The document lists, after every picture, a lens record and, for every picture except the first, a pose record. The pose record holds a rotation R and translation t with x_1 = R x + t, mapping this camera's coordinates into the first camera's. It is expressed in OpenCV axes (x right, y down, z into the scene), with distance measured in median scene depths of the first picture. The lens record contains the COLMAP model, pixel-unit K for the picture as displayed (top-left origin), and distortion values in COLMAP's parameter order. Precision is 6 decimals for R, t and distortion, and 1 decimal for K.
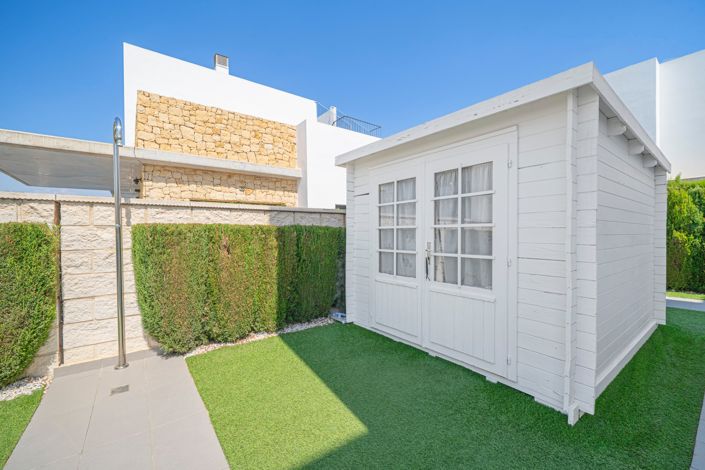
lens RADIAL K [[300.8, 0, 352.5], [0, 300.8, 235.0], [0, 0, 1]] dist [0.000527, -0.000007]
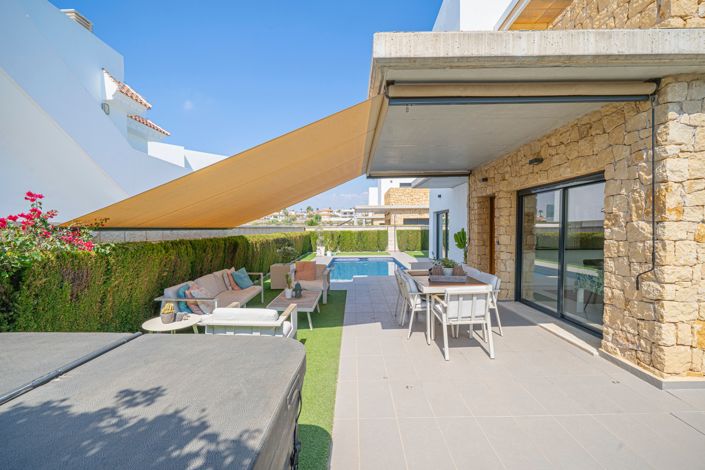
lens RADIAL K [[304.0, 0, 351.0], [0, 304.0, 232.7], [0, 0, 1]] dist [-0.000197, -0.000011]
pose [[0.798224, 0.019870, -0.602033, 1.692933], [-0.003004, 0.999575, 0.029009, -0.113189], [0.602353, -0.021347, 0.797944, -3.367538]]
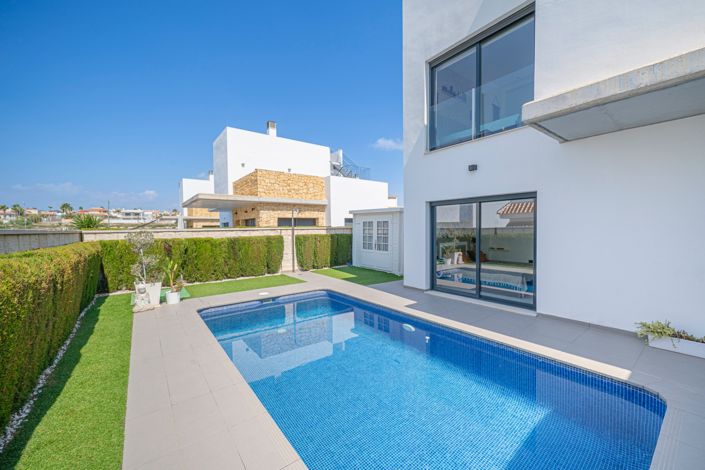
lens RADIAL K [[283.3, 0, 352.5], [0, 283.3, 235.0], [0, 0, 1]] dist [-0.001167, -0.000266]
pose [[0.999948, 0.003749, 0.009454, -0.050806], [-0.003980, 0.999692, 0.024515, -0.088211], [-0.009359, -0.024552, 0.999655, -1.811717]]
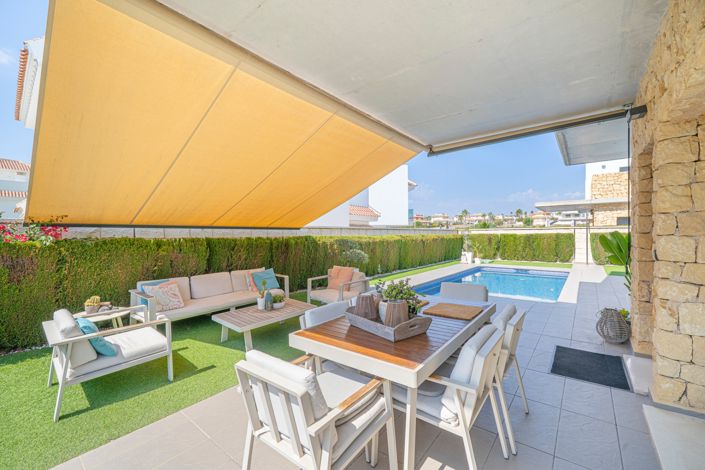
lens RADIAL K [[283.3, 0, 352.5], [0, 283.3, 235.0], [0, 0, 1]] dist [-0.001167, -0.000266]
pose [[0.245513, 0.018884, -0.969209, 1.752184], [0.005095, 0.999771, 0.020771, -0.078440], [0.969380, -0.010038, 0.245360, -2.442553]]
